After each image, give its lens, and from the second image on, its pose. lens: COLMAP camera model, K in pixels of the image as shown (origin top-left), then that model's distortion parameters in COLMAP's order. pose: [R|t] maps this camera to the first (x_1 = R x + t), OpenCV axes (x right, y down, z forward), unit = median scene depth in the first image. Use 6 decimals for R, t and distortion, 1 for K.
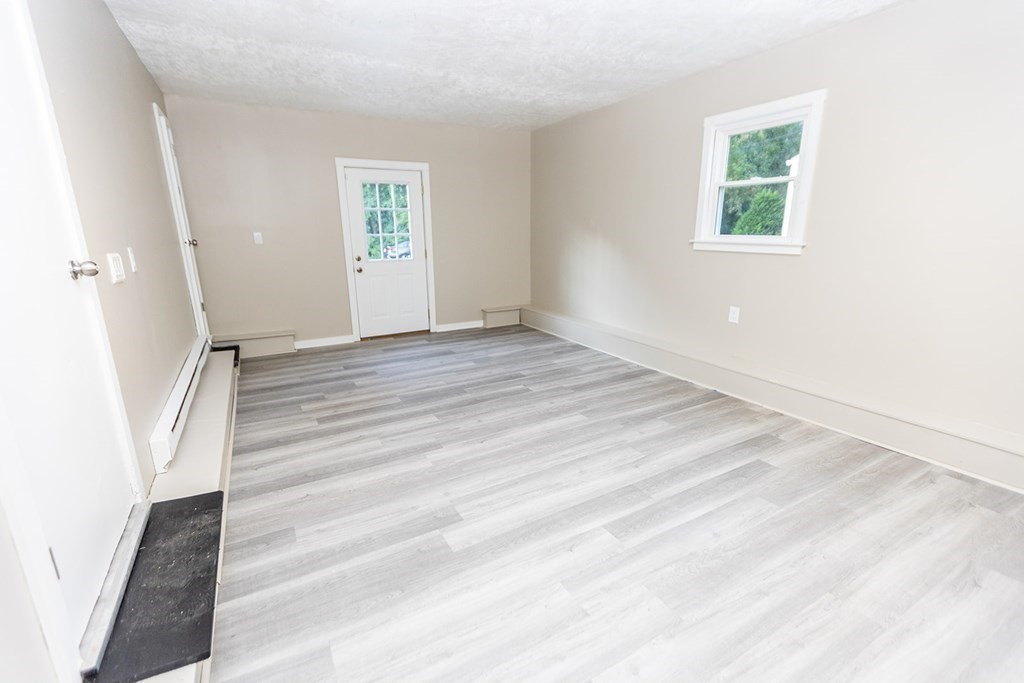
lens RADIAL K [[455.2, 0, 511.4], [0, 455.2, 344.9], [0, 0, 1]] dist [0.003583, 0.000094]
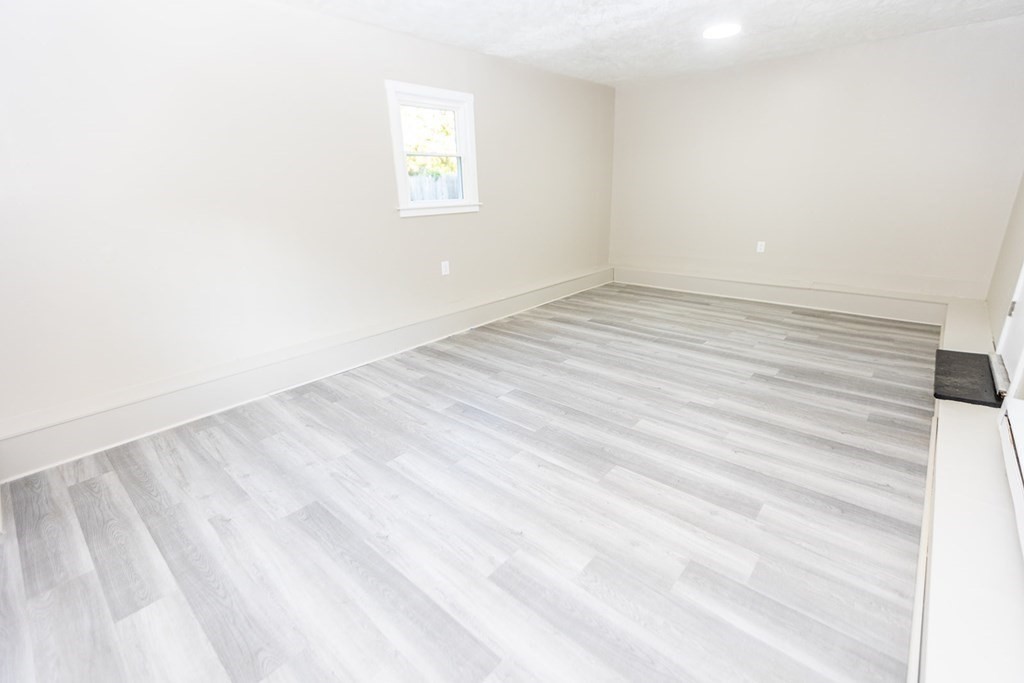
lens RADIAL K [[458.1, 0, 512.0], [0, 458.1, 341.5], [0, 0, 1]] dist [0.003215, 0.000166]
pose [[-0.322322, -0.284149, 0.902977, -0.735551], [0.271396, 0.886105, 0.375715, -0.315024], [-0.906892, 0.366166, -0.208495, 1.227472]]
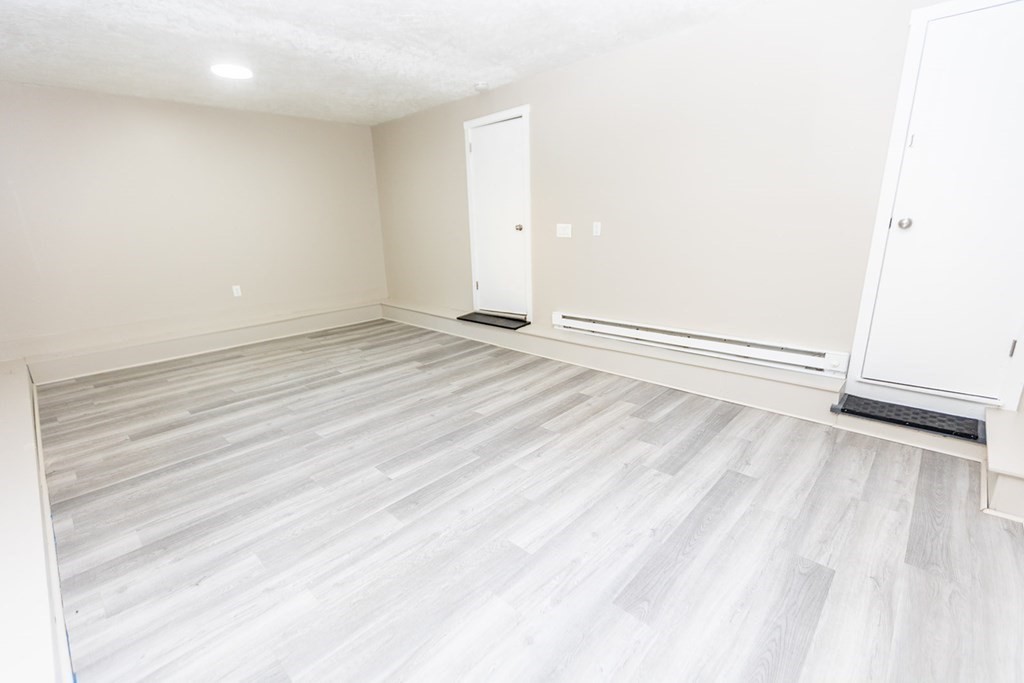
lens RADIAL K [[462.2, 0, 510.5], [0, 462.2, 351.1], [0, 0, 1]] dist [0.002434, 0.000154]
pose [[-0.953910, 0.123122, -0.273671, 0.023211], [-0.035221, 0.859722, 0.509546, -0.427690], [0.298017, 0.495701, -0.815761, 1.635409]]
